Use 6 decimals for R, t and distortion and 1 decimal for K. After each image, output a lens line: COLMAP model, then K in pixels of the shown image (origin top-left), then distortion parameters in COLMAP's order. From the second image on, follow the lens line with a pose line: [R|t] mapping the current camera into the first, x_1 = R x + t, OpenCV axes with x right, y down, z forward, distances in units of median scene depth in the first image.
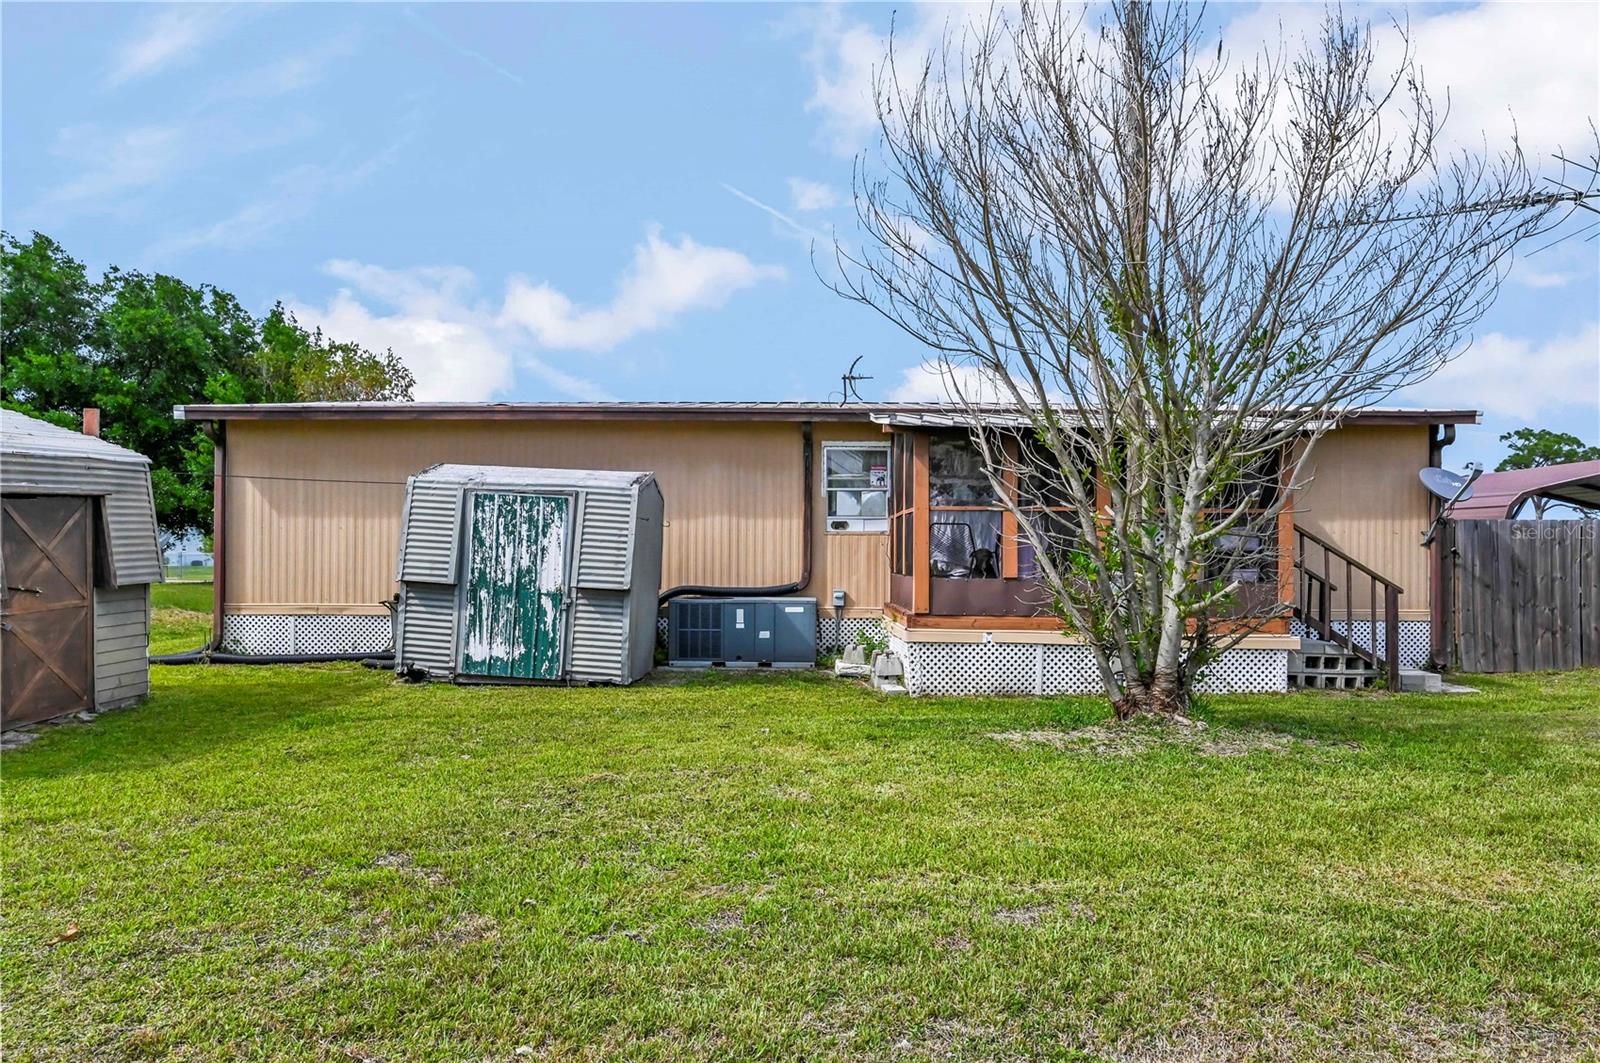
lens RADIAL K [[1103.7, 0, 800.2], [0, 1103.7, 531.9], [0, 0, 1]] dist [0.002927, 0.000813]
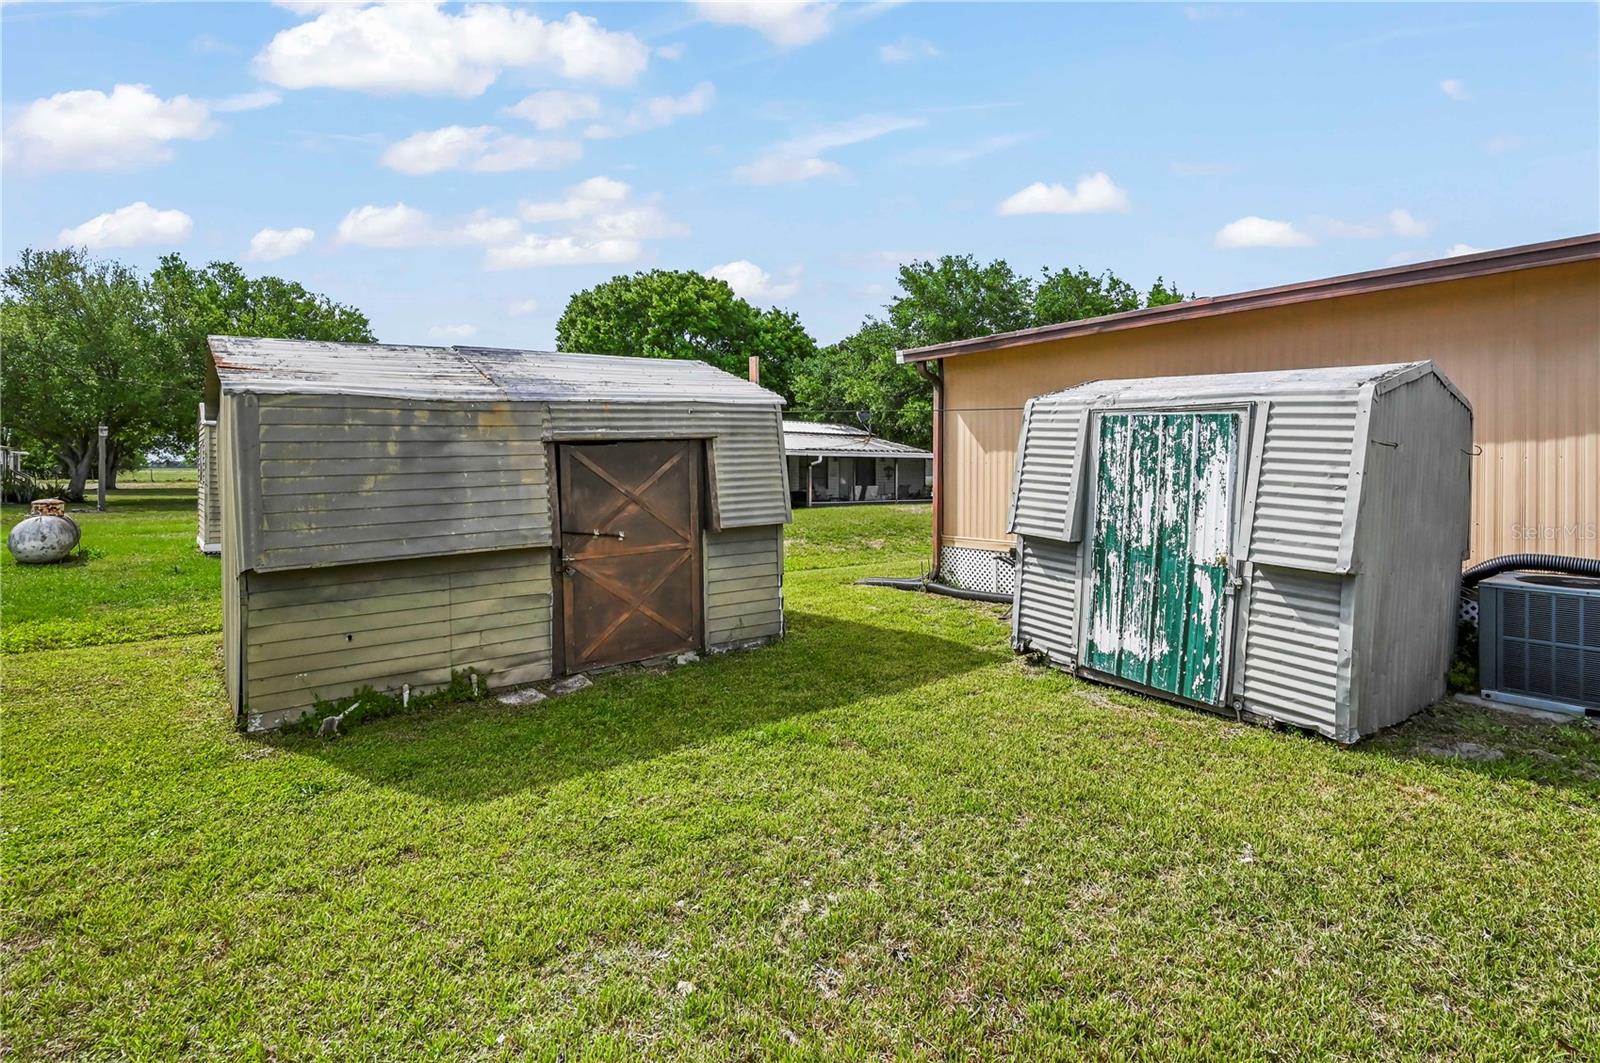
lens RADIAL K [[835.8, 0, 746.9], [0, 835.8, 471.8], [0, 0, 1]] dist [0.001226, -0.000838]
pose [[0.608538, -0.004210, -0.793514, -0.006371], [0.017515, 0.999814, 0.008127, -0.007192], [0.793331, -0.018844, 0.608498, 0.494810]]
